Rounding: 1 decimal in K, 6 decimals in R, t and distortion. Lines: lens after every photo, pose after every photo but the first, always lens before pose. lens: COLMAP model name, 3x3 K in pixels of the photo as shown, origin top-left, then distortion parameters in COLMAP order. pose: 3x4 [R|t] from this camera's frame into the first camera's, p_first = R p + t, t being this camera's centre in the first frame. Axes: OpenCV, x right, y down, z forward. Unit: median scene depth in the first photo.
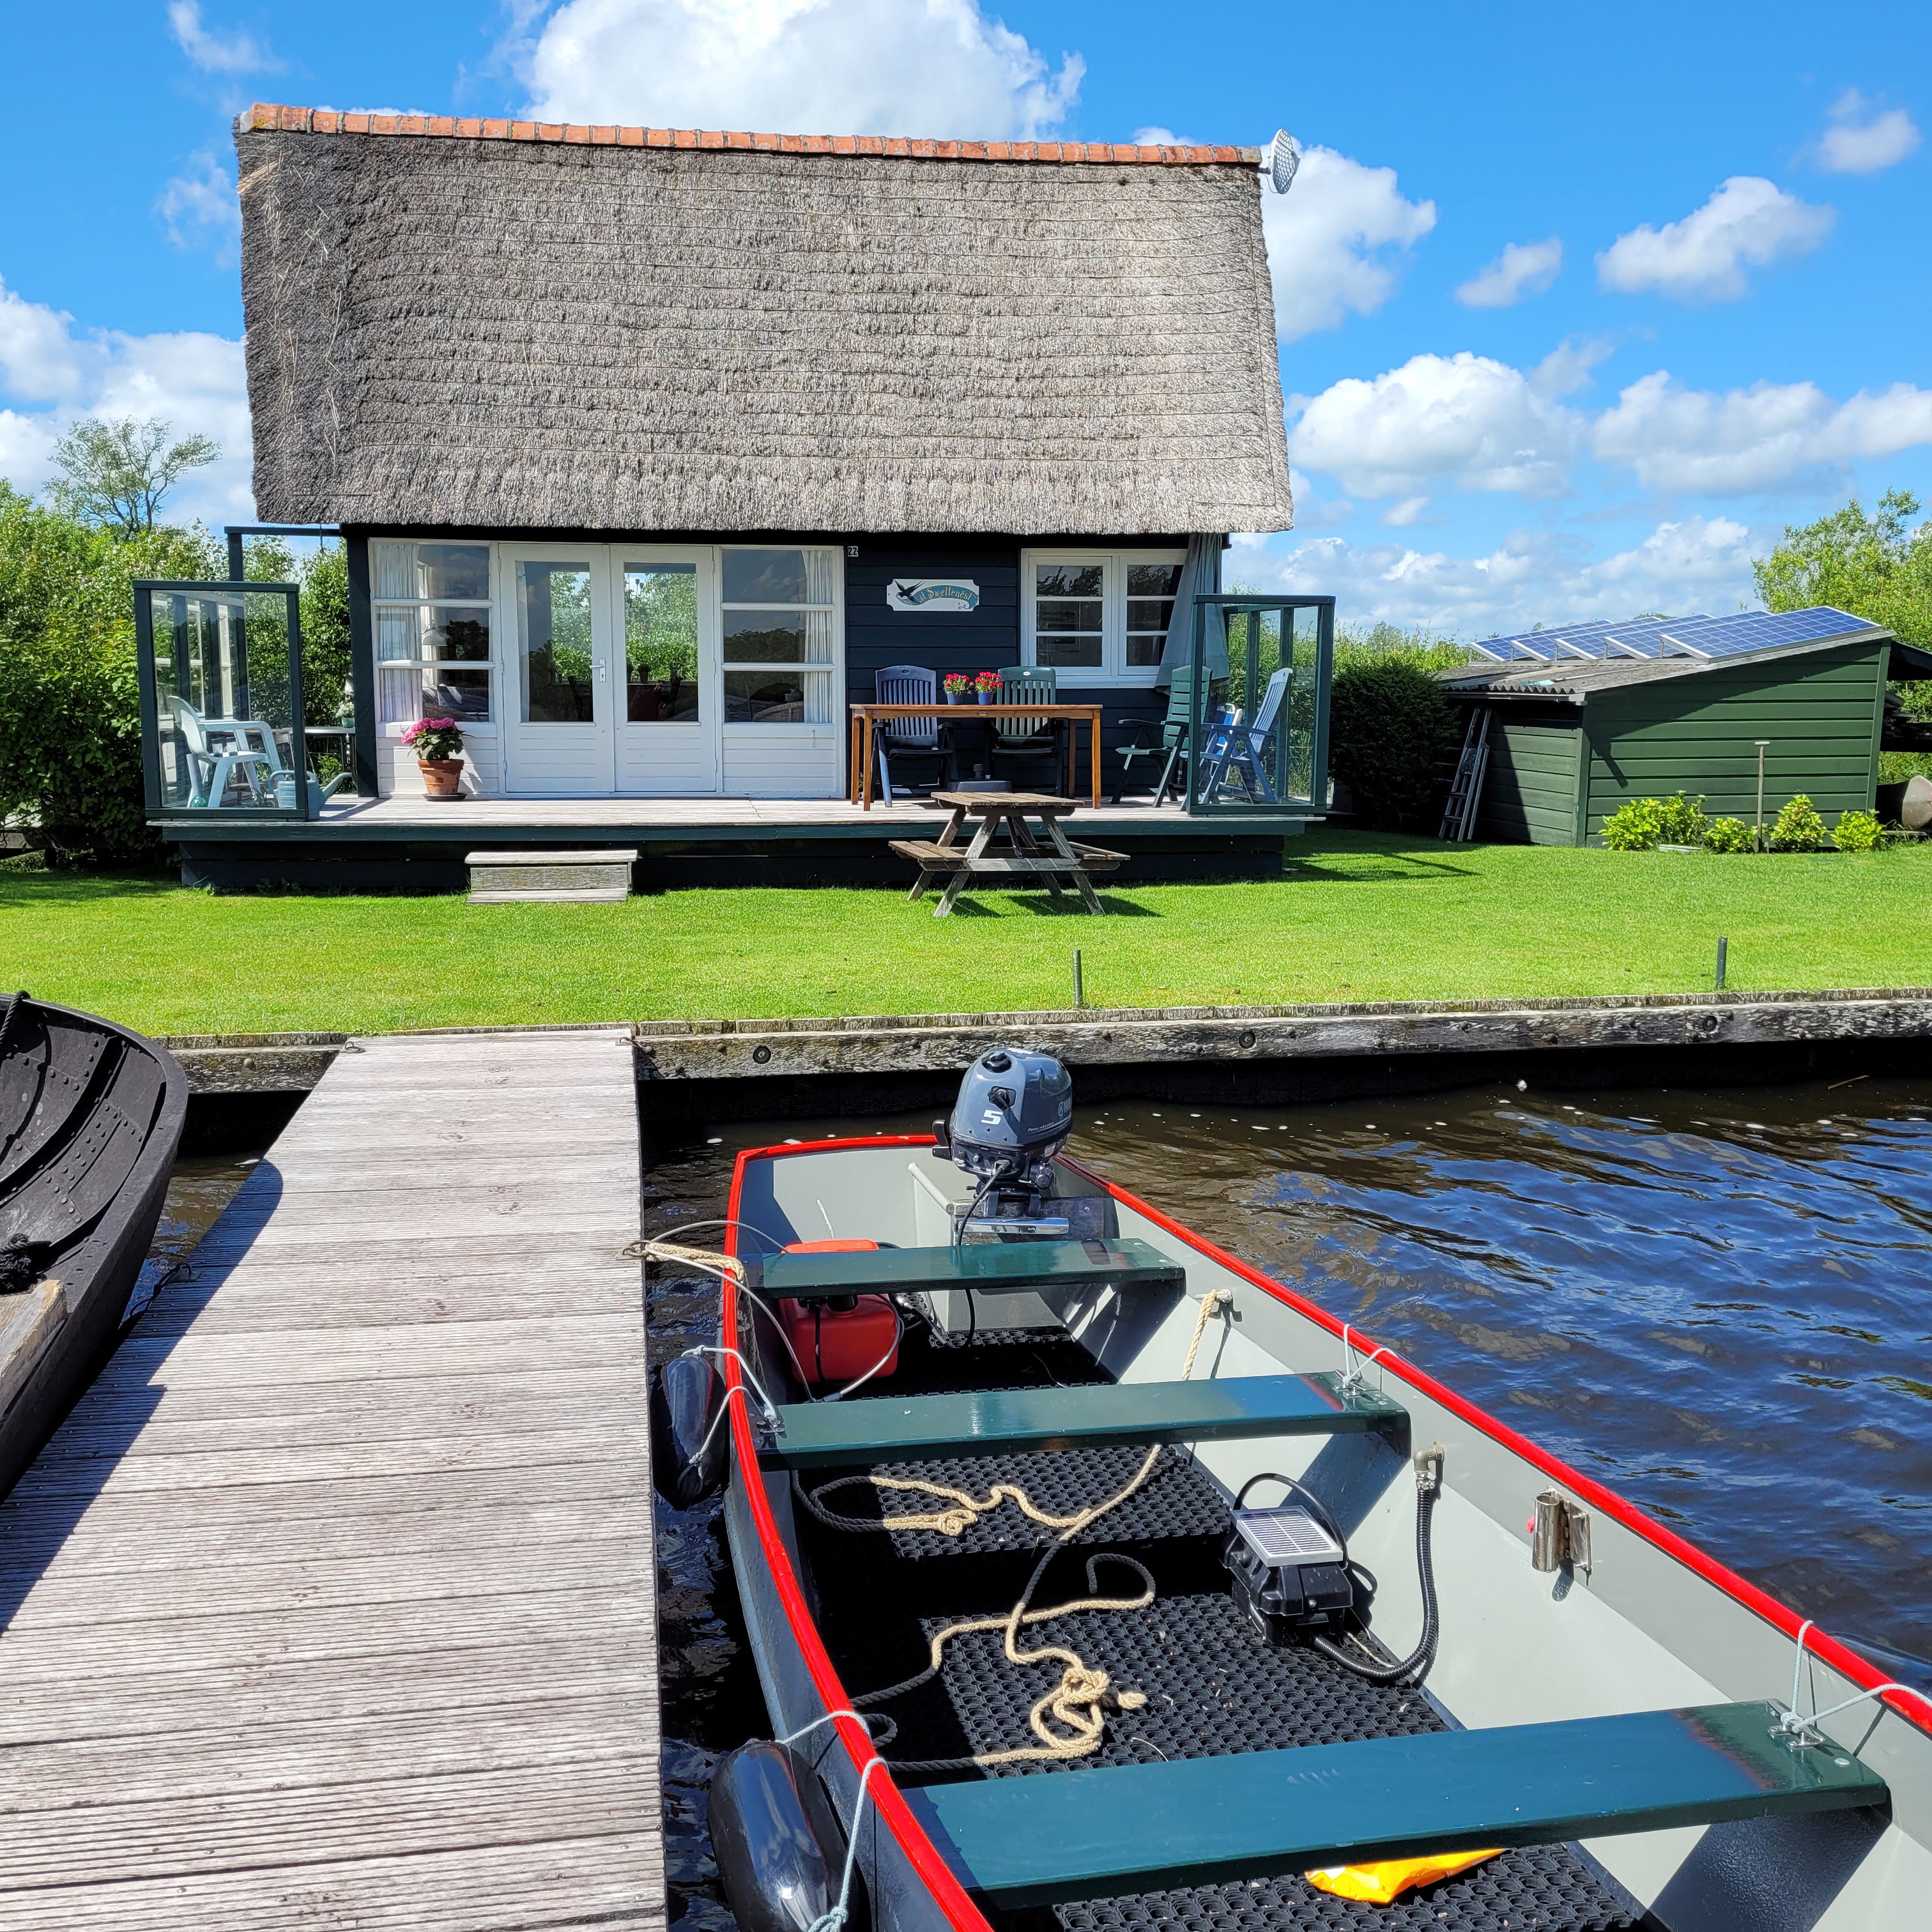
lens RADIAL K [[1949.4, 0, 953.2], [0, 1949.4, 977.4], [0, 0, 1]] dist [0.038720, 0.000000]
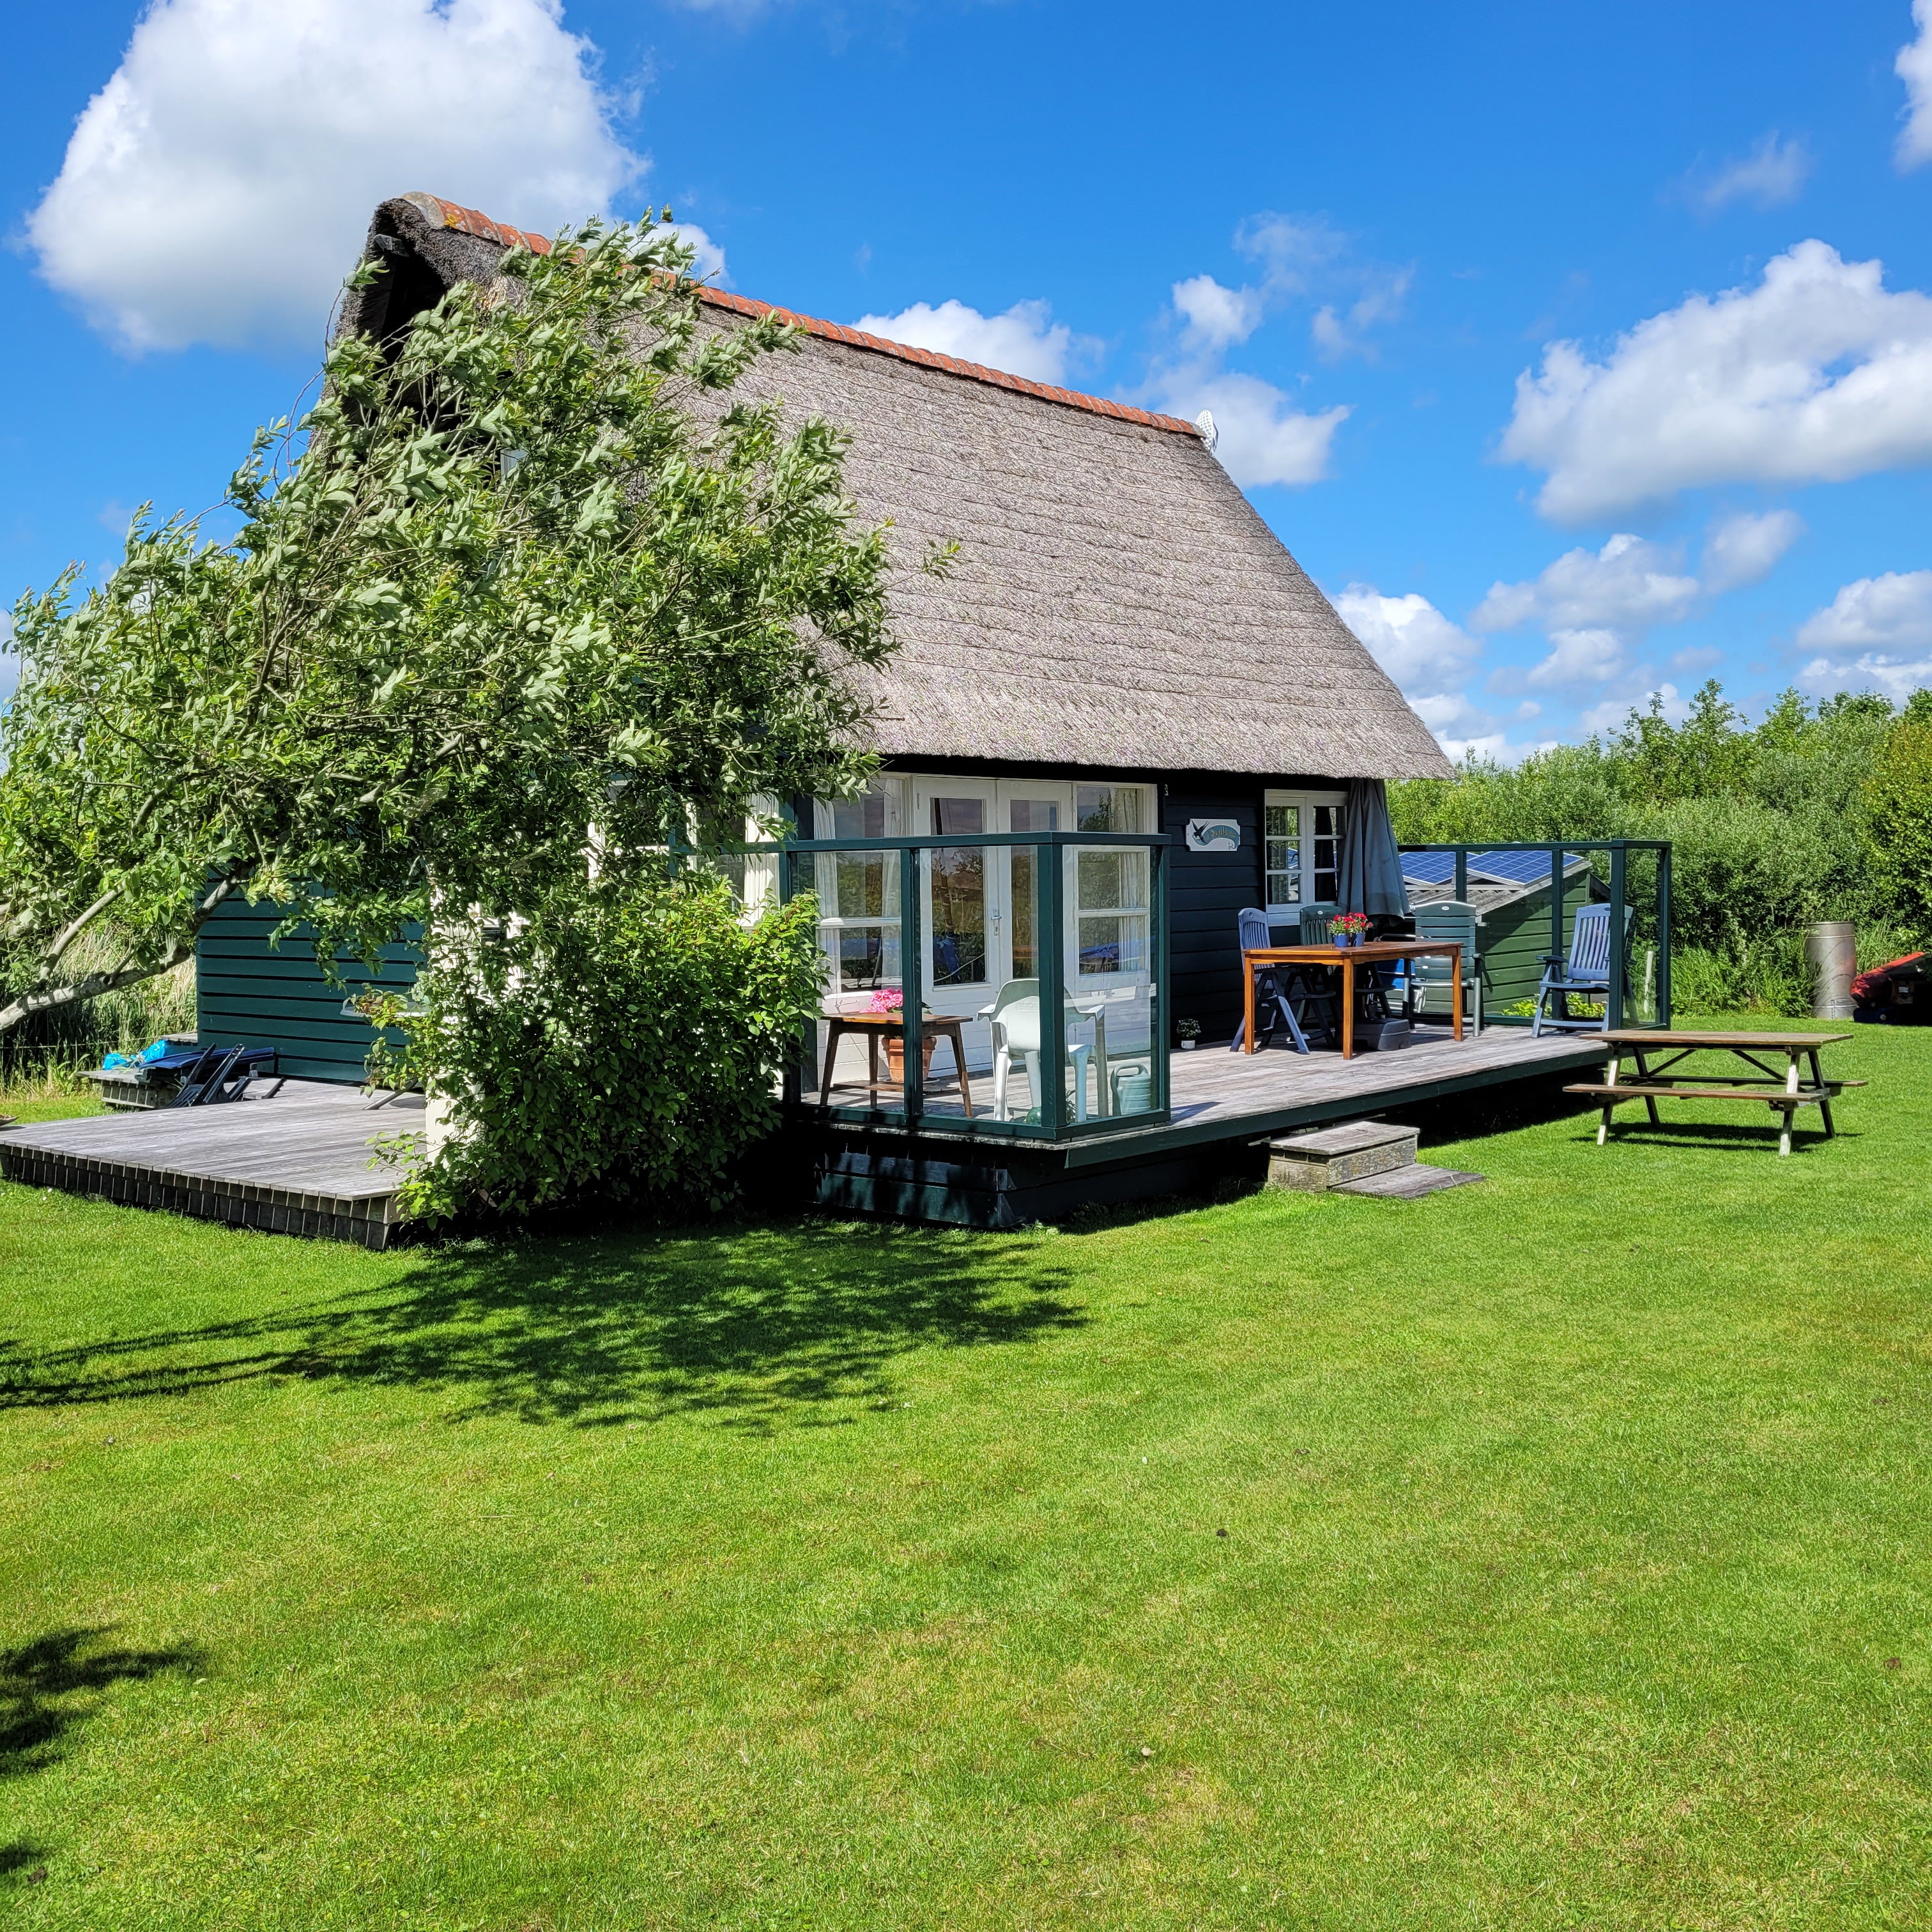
lens RADIAL K [[1949.4, 0, 949.2], [0, 1949.4, 951.1], [0, 0, 1]] dist [0.038720, 0.000000]
pose [[0.752488, -0.038092, 0.657503, -0.748271], [0.112078, 0.991171, -0.070846, -0.083759], [-0.648999, 0.127003, 0.750114, 0.360913]]
